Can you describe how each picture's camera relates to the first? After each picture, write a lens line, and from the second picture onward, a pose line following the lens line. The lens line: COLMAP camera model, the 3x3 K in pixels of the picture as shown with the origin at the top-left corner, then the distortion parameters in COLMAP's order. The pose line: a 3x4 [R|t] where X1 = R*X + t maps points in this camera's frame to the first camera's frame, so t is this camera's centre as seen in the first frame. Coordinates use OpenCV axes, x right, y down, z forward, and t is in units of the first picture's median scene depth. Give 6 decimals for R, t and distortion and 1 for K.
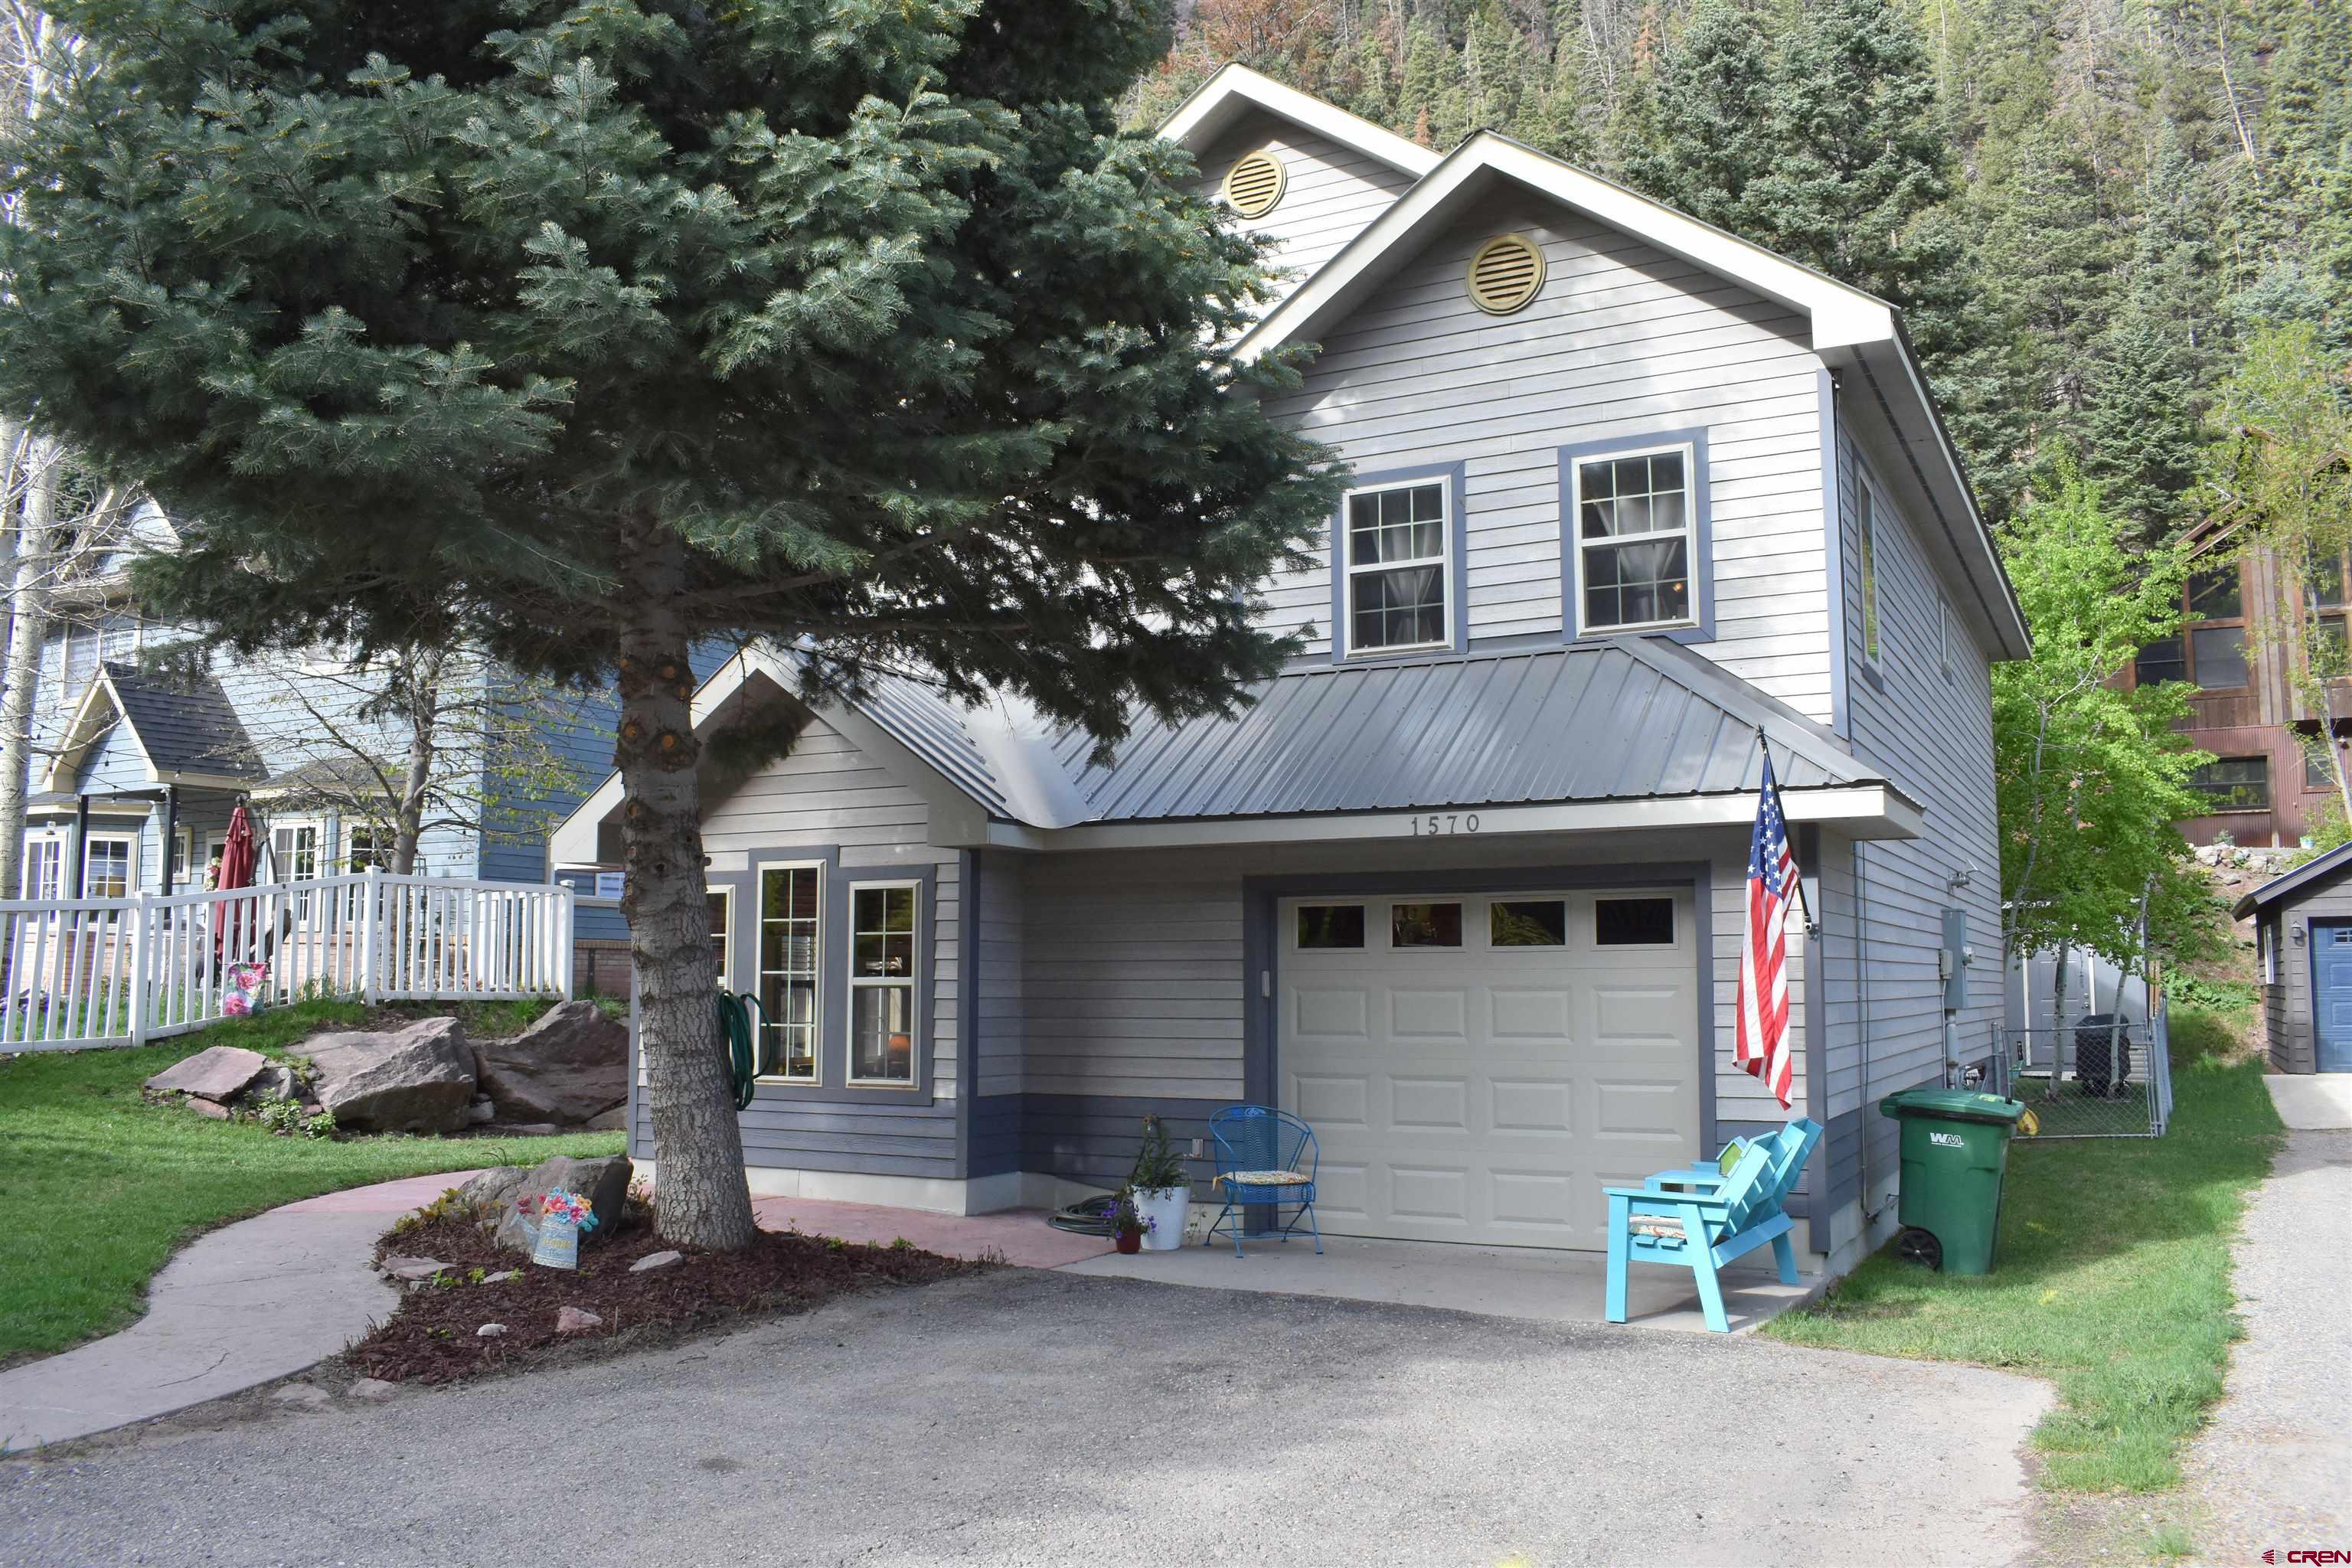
lens RADIAL K [[1846.4, 0, 1176.0], [0, 1846.4, 784.0], [0, 0, 1]] dist [-0.089486, -0.008324]
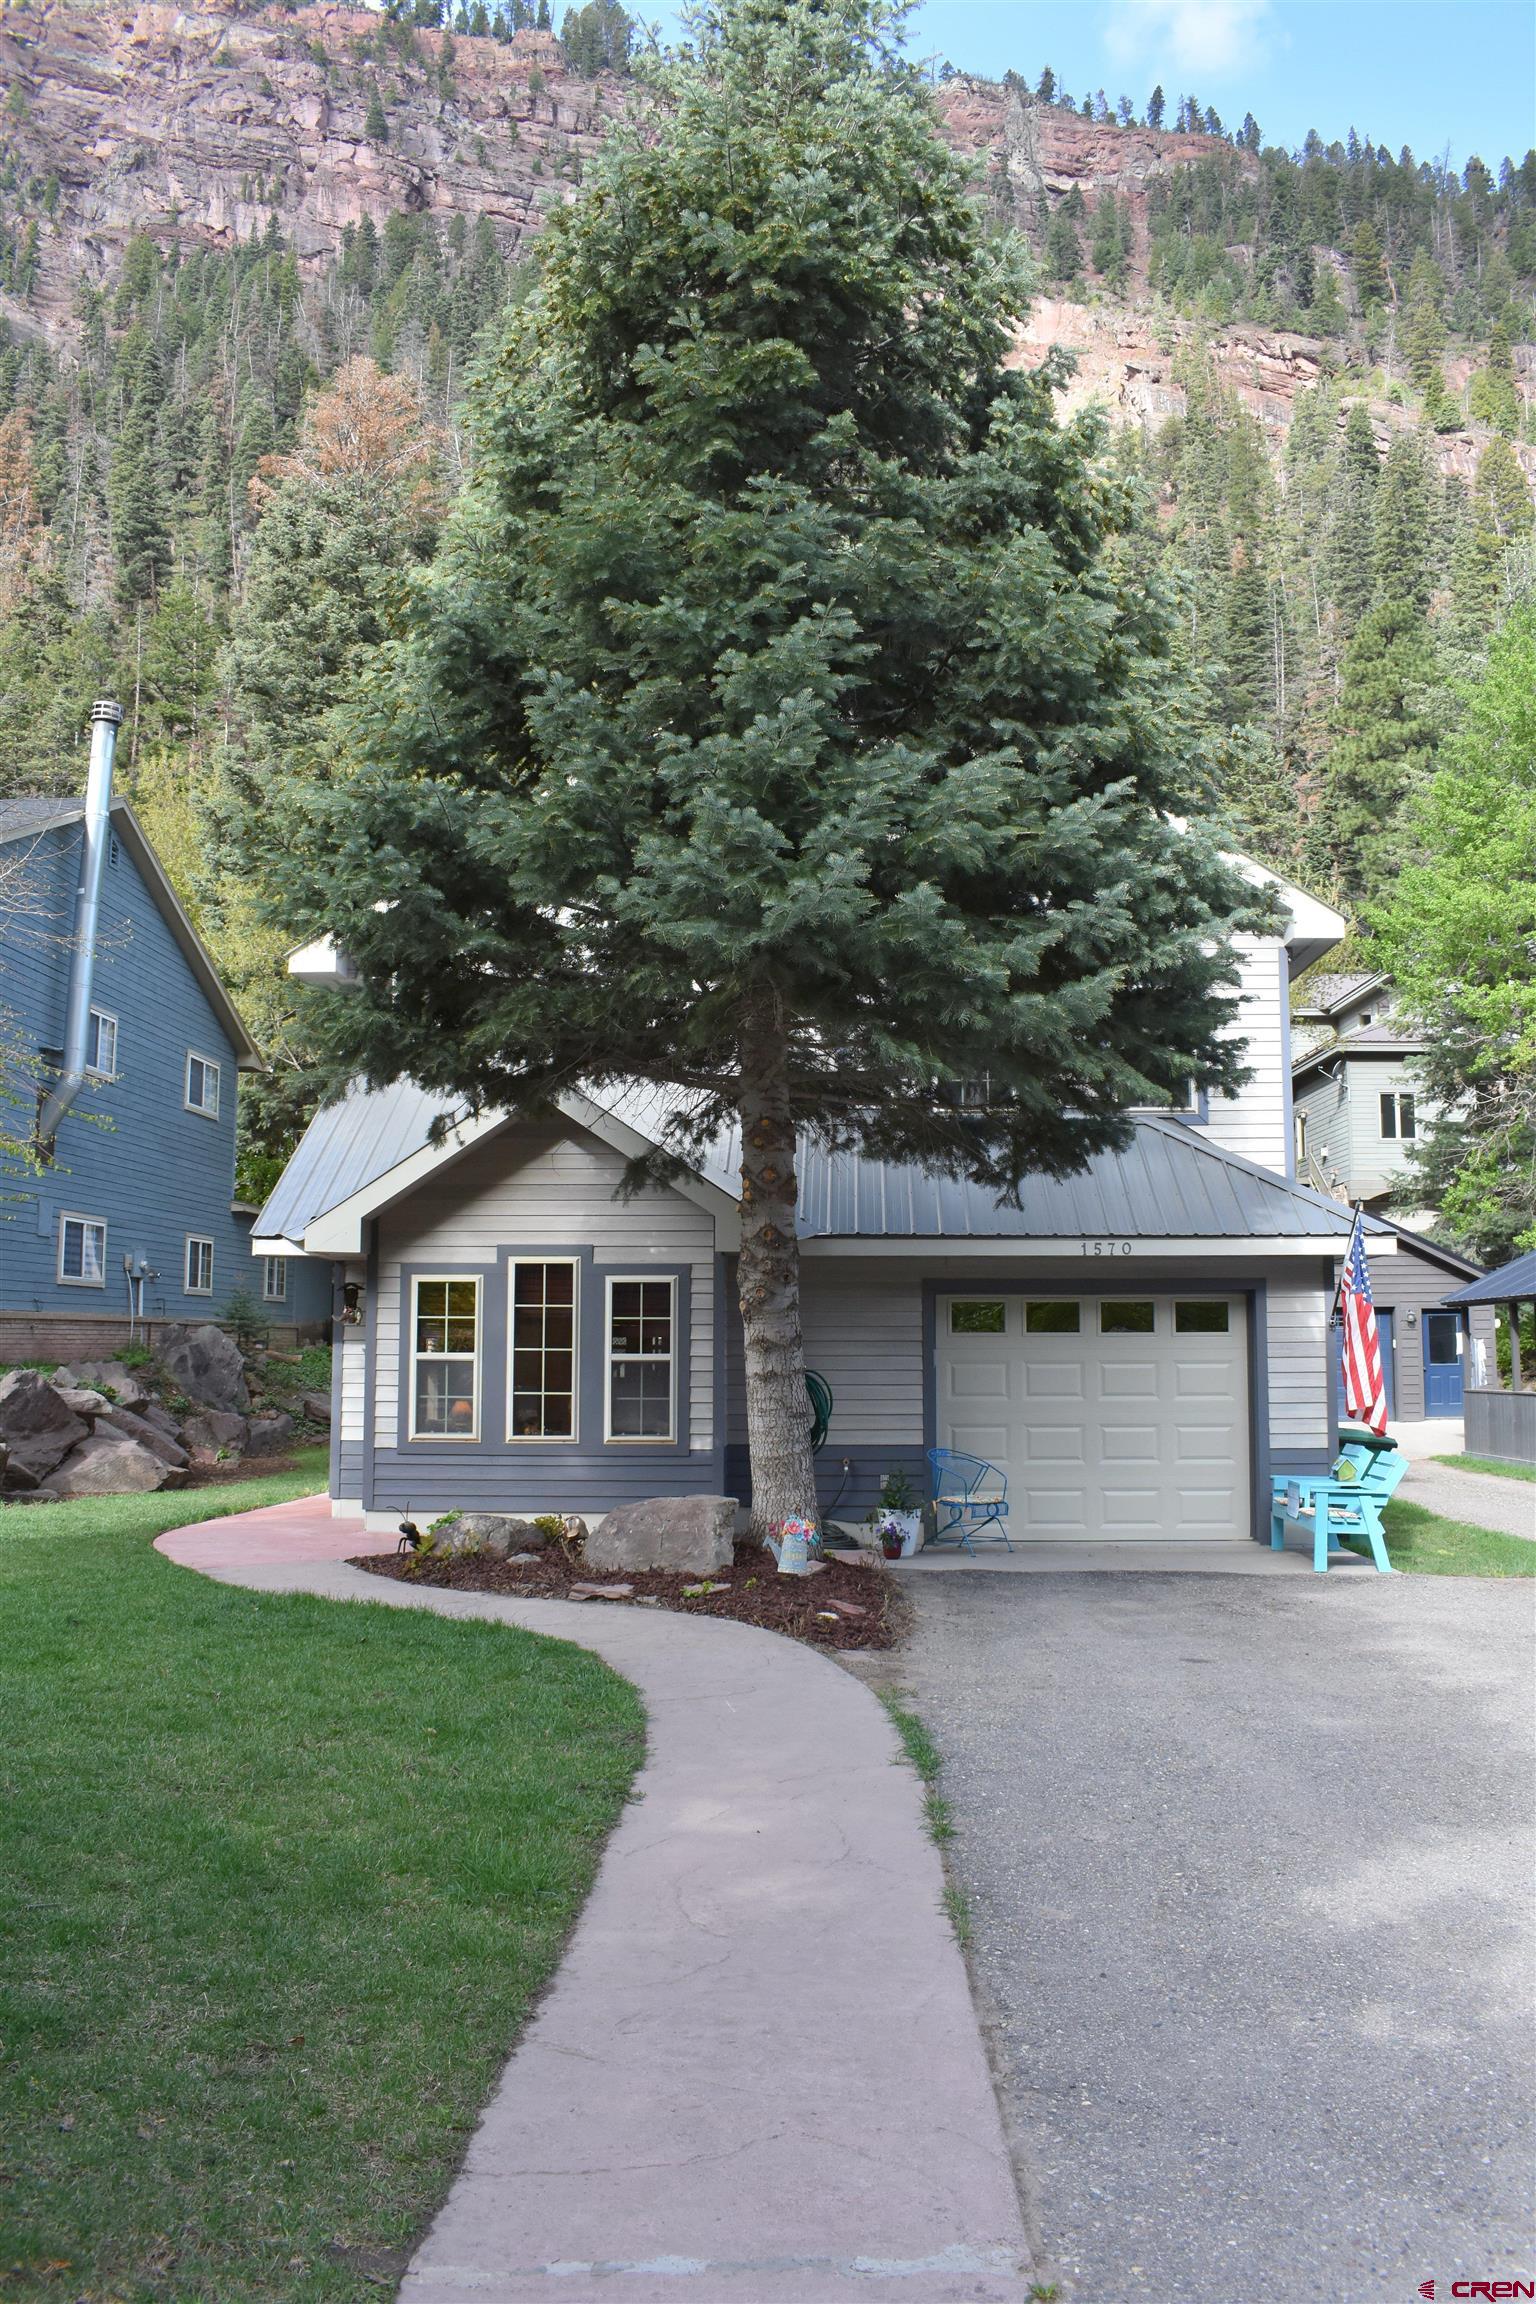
lens RADIAL K [[1808.7, 0, 768.0], [0, 1808.7, 1152.0], [0, 0, 1]] dist [-0.089486, -0.008324]
pose [[0.896336, 0.049728, 0.440579, -0.643042], [-0.049487, 0.998702, -0.012046, -0.020969], [-0.440606, -0.011006, 0.897633, -0.132554]]
